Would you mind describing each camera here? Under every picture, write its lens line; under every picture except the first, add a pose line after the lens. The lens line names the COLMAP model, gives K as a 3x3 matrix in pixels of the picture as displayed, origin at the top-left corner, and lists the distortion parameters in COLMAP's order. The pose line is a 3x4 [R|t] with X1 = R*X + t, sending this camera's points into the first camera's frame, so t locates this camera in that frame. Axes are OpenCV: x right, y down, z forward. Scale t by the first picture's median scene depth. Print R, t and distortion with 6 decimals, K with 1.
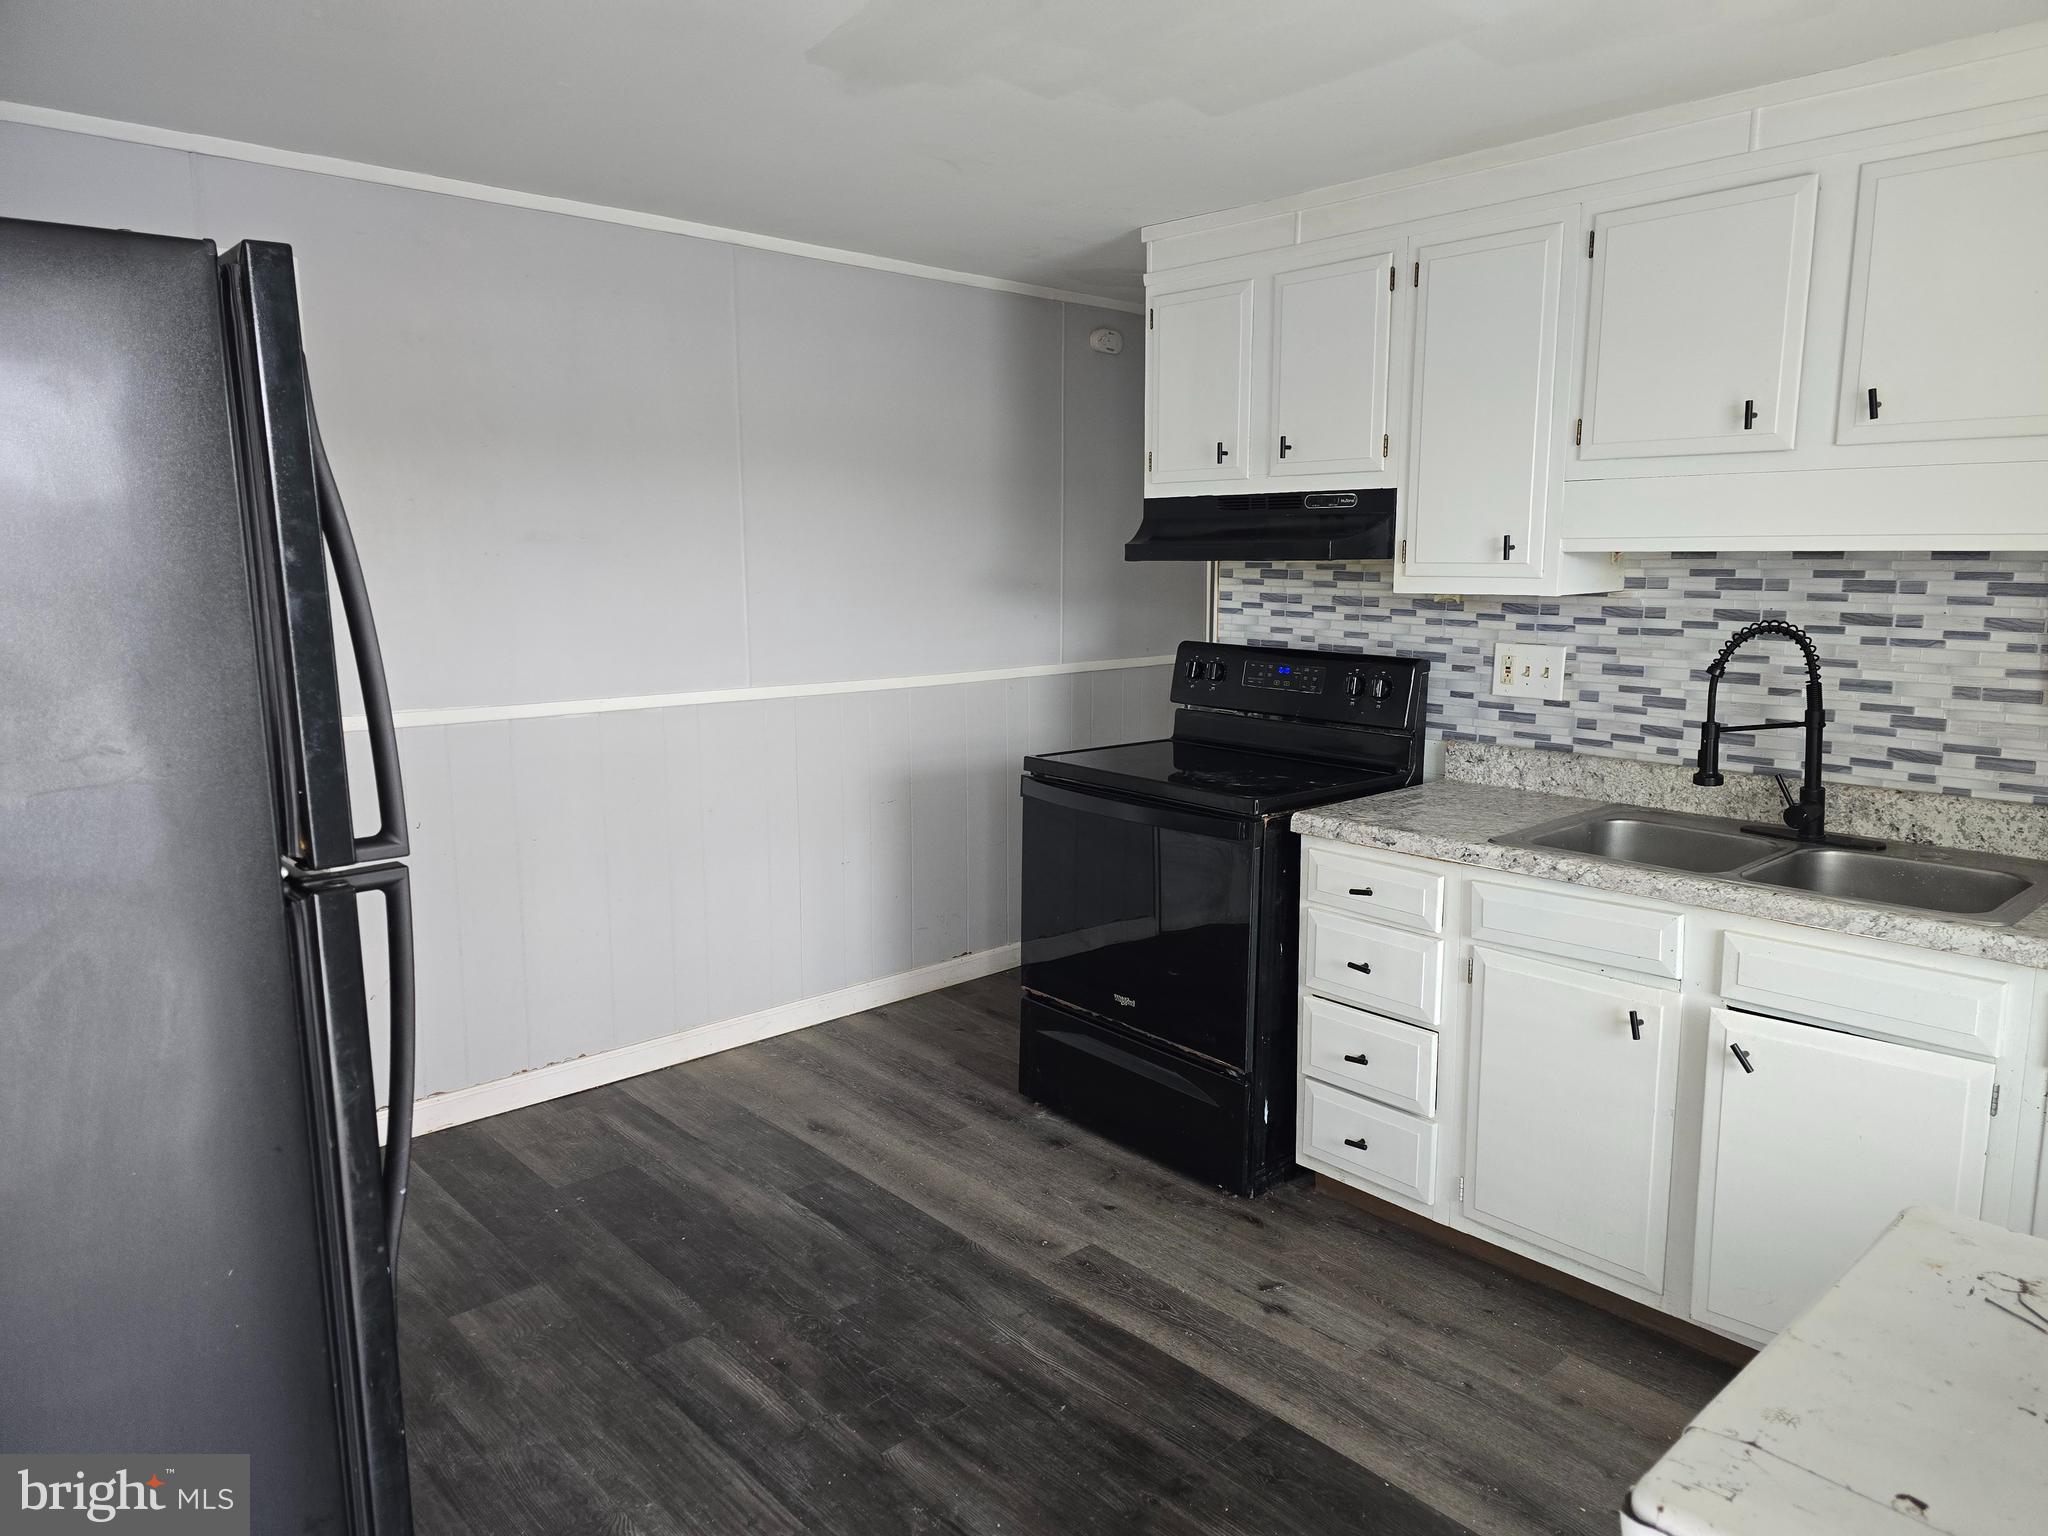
lens RADIAL K [[1379.5, 0, 1075.7], [0, 1379.5, 779.1], [0, 0, 1]] dist [0.040818, -0.004104]
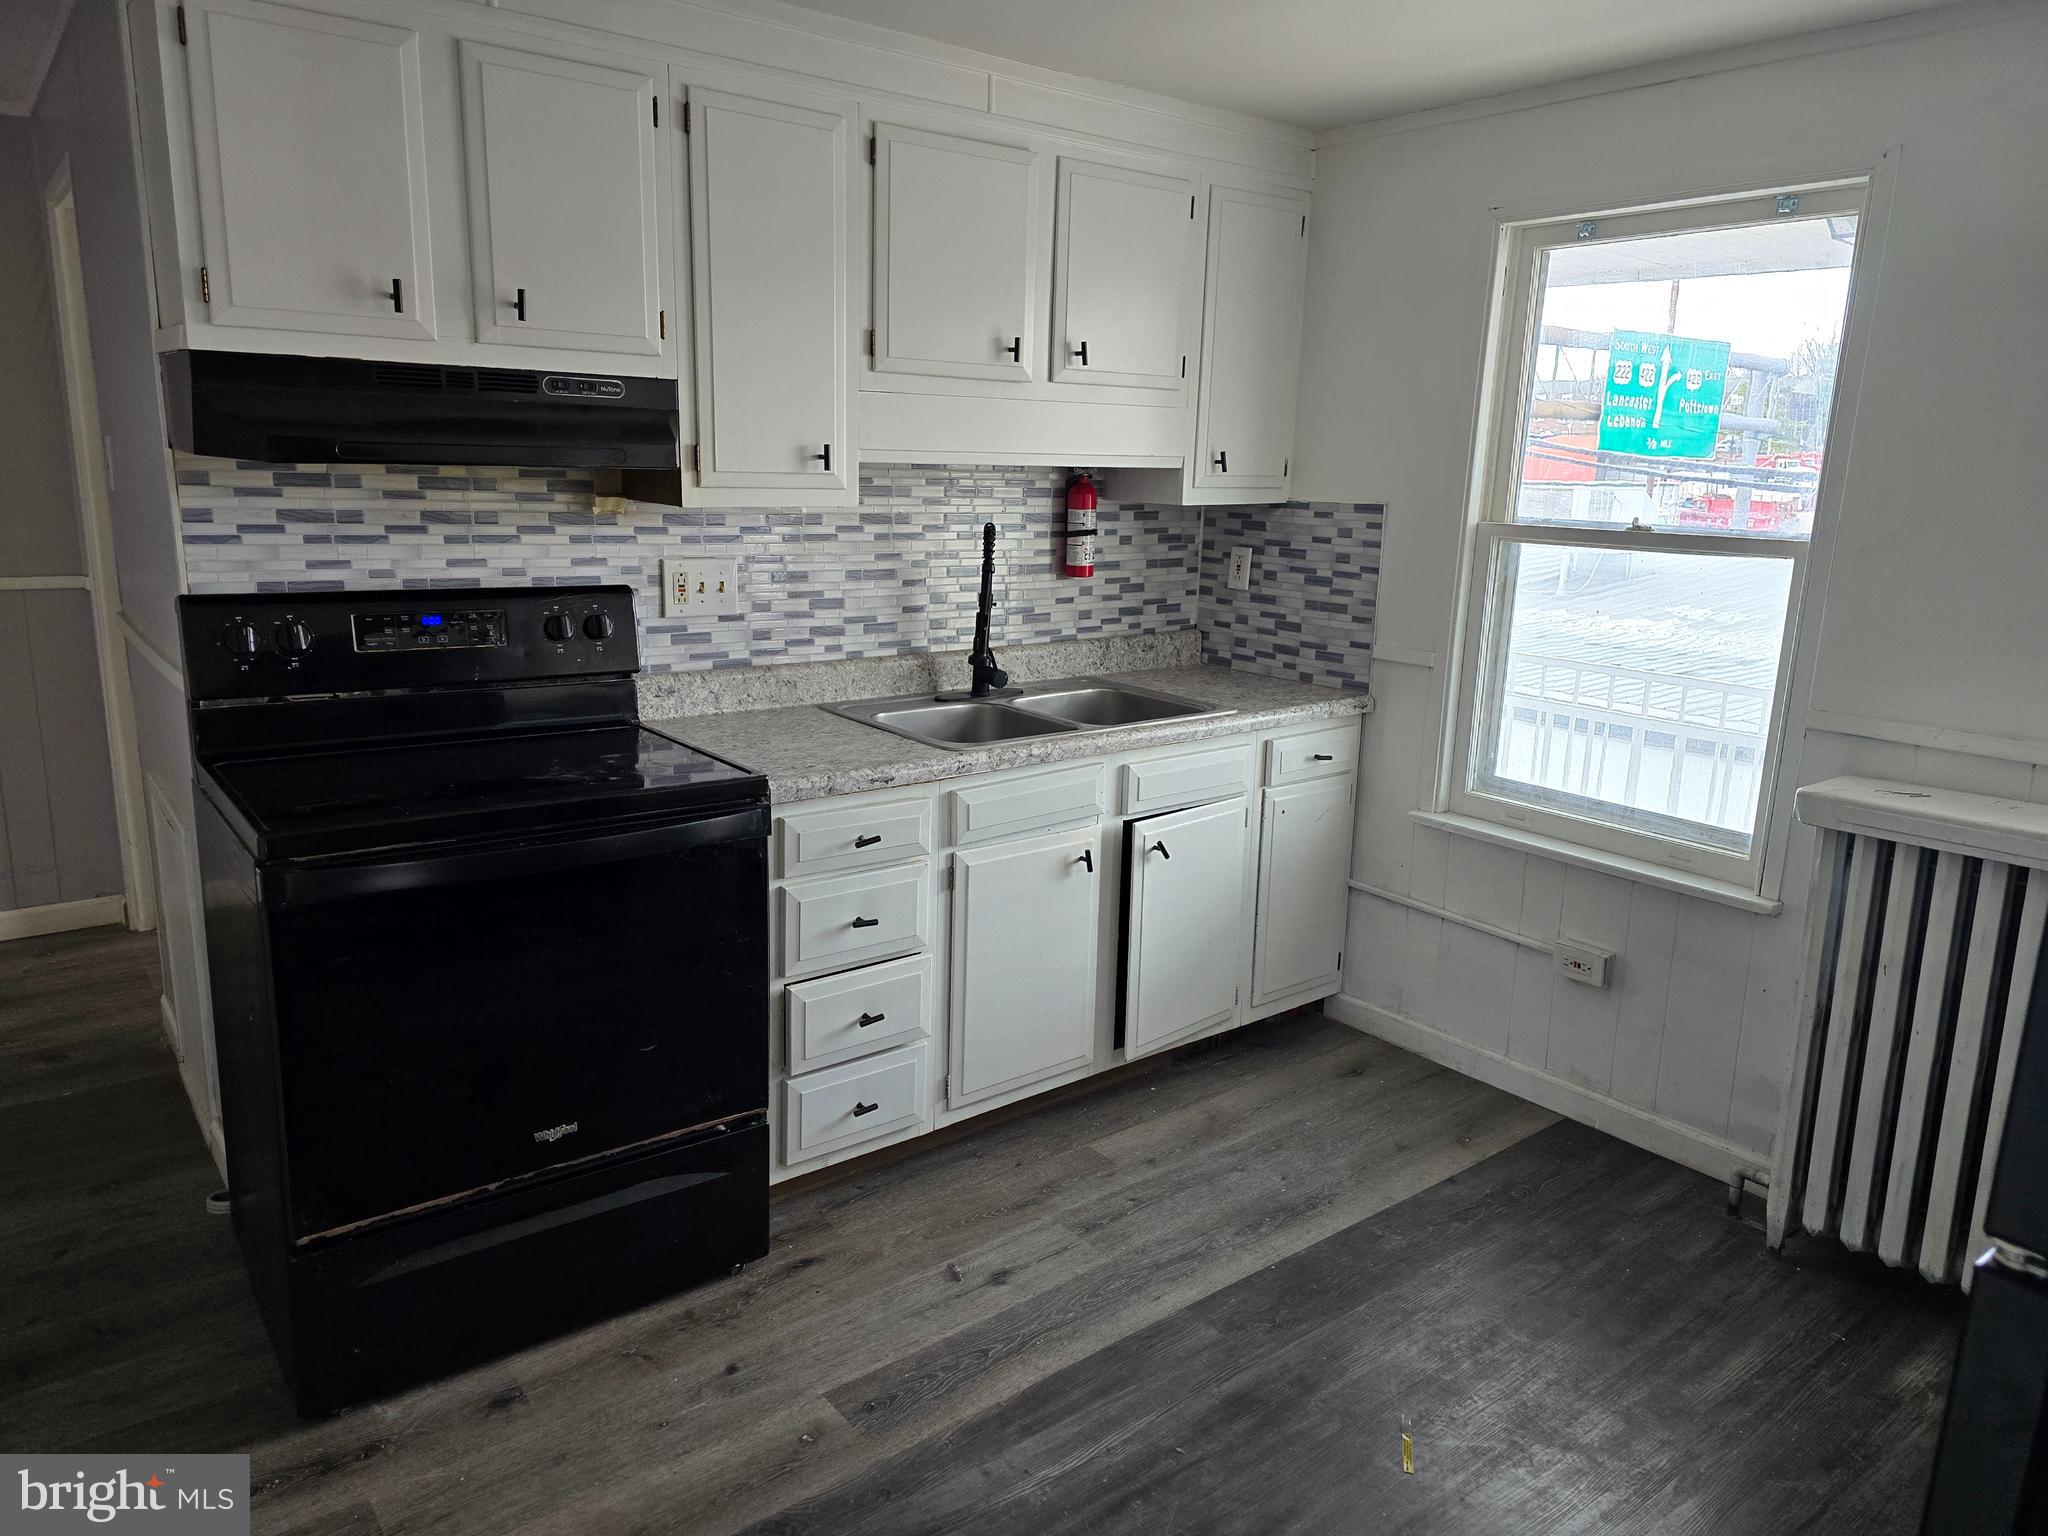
lens RADIAL K [[1359.0, 0, 1029.4], [0, 1359.0, 761.1], [0, 0, 1]] dist [0.104093, -0.106691]
pose [[0.095512, -0.213743, 0.972209, -0.592839], [0.142007, 0.969611, 0.199221, -0.121449], [-0.985247, 0.119033, 0.122963, 0.711964]]
